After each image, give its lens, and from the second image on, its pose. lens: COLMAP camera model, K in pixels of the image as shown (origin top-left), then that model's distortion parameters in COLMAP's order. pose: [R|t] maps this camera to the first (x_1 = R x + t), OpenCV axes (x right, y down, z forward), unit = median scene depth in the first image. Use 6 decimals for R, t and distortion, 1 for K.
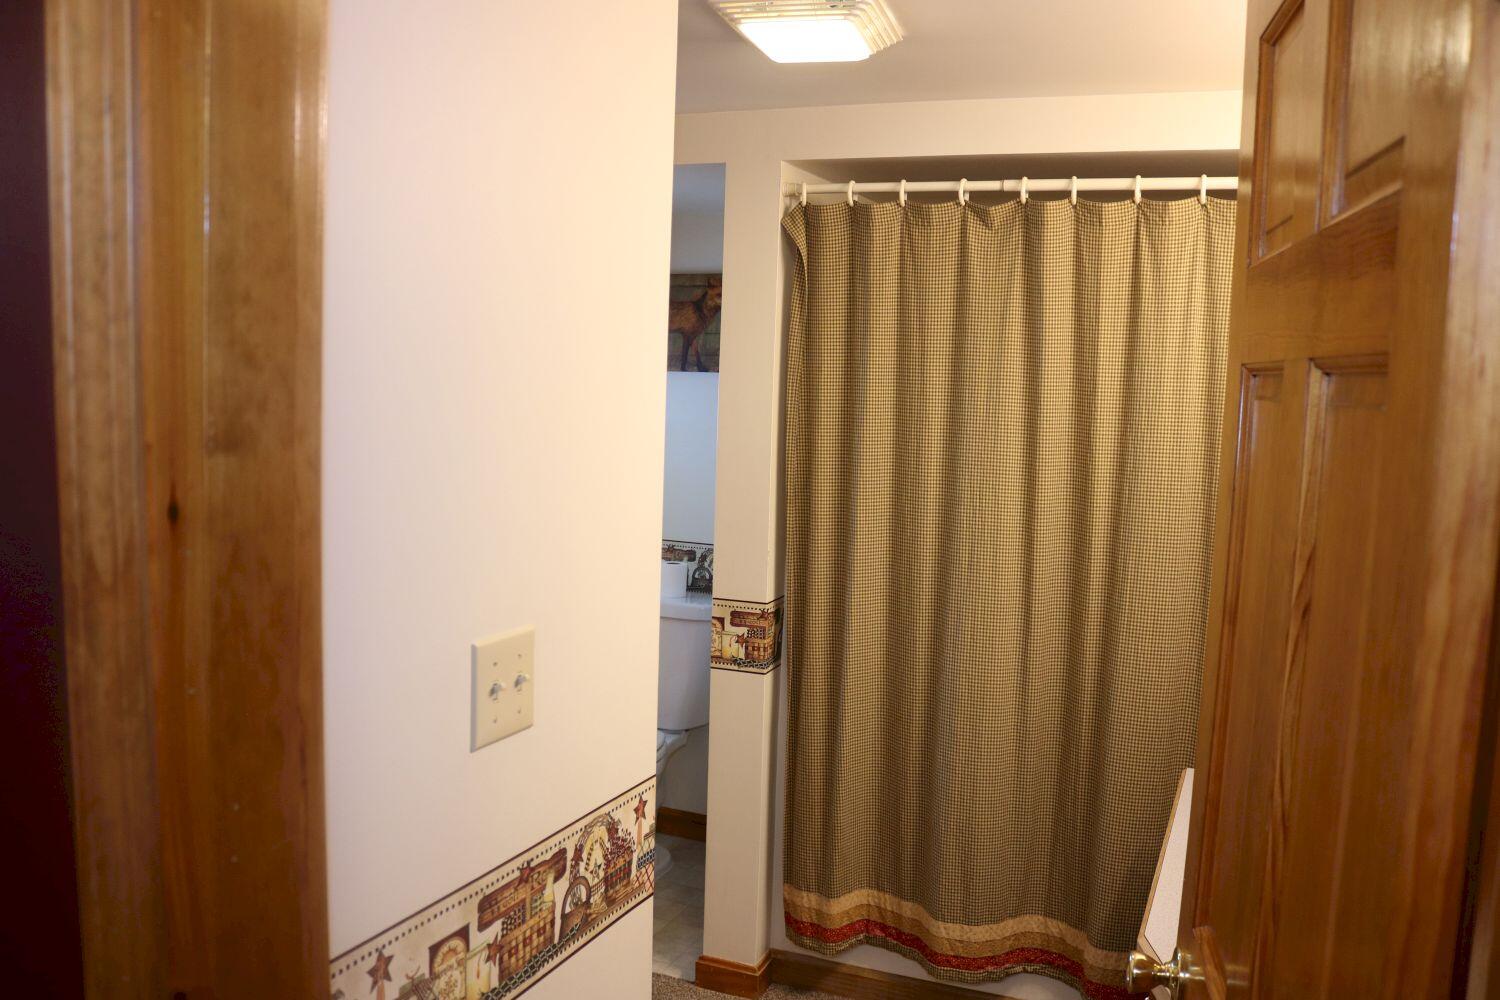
lens RADIAL K [[1251.0, 0, 752.9], [0, 1251.0, 500.0], [0, 0, 1]] dist [-0.150836, 0.113802]
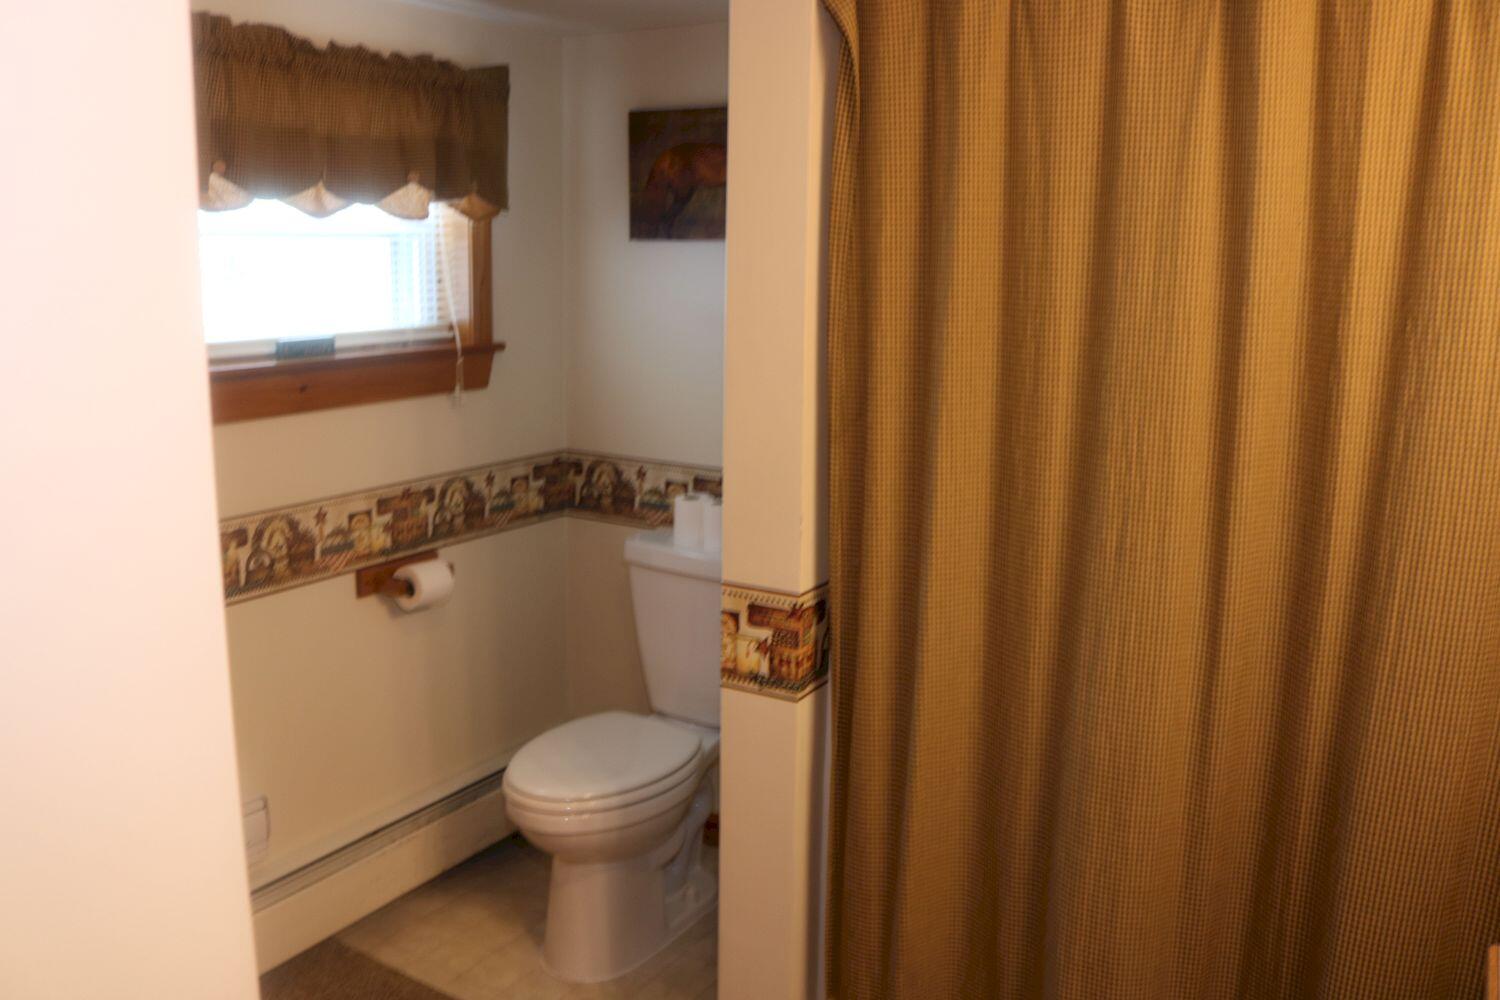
lens RADIAL K [[1251.0, 0, 744.7], [0, 1251.0, 510.2], [0, 0, 1]] dist [-0.150836, 0.113802]
pose [[0.989674, 0.010360, -0.142958, 0.074742], [0.004985, 0.994293, 0.106569, -0.030225], [0.143247, -0.106181, 0.983975, 0.361608]]
